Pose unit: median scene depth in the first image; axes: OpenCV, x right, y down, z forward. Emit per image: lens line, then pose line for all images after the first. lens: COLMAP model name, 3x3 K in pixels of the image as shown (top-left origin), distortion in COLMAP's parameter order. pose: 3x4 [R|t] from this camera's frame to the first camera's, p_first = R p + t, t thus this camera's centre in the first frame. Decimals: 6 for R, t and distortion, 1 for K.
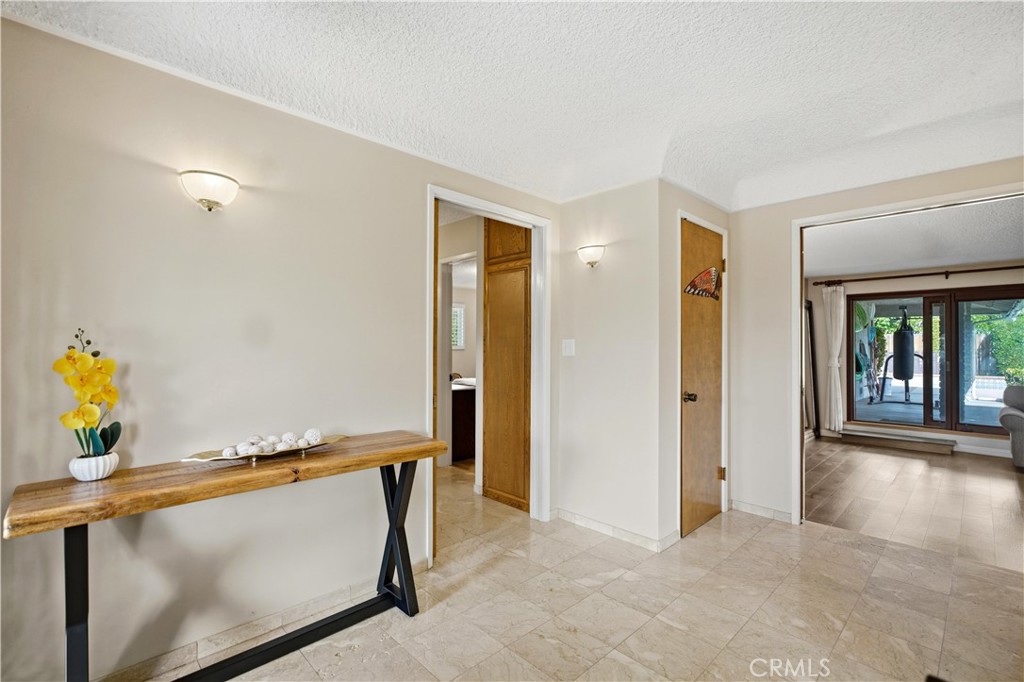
lens RADIAL K [[464.7, 0, 514.4], [0, 464.7, 336.3], [0, 0, 1]] dist [-0.015833, 0.004054]
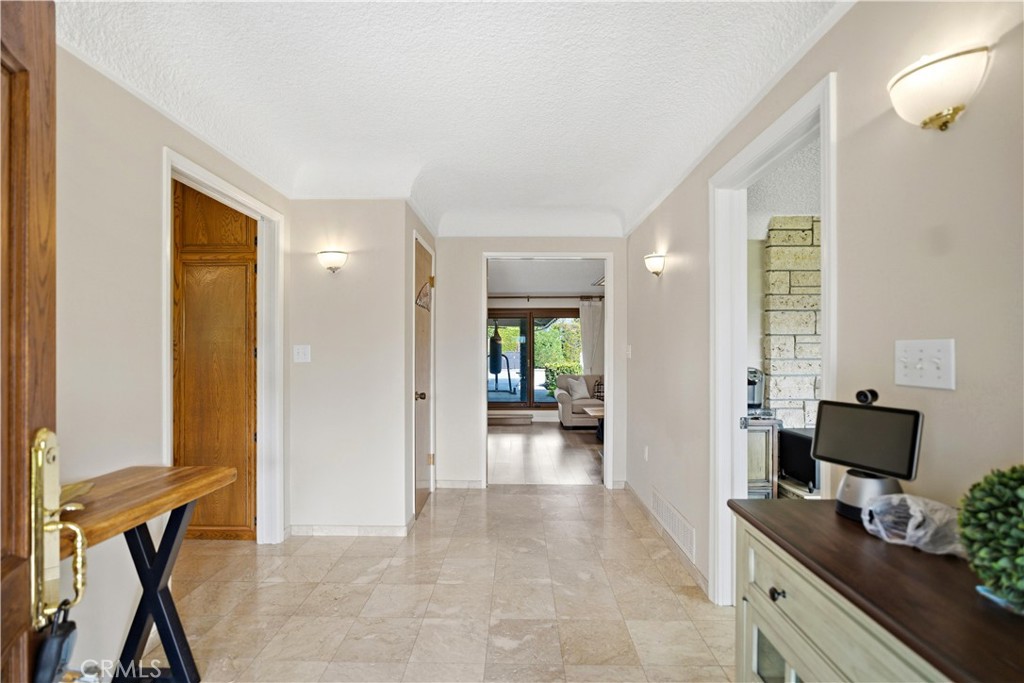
lens RADIAL K [[464.7, 0, 516.5], [0, 464.7, 346.8], [0, 0, 1]] dist [-0.015833, 0.004054]
pose [[0.701804, -0.001862, 0.712367, -0.253763], [-0.009814, 0.999876, 0.012283, -0.006218], [-0.712302, -0.015612, 0.701699, 0.025725]]
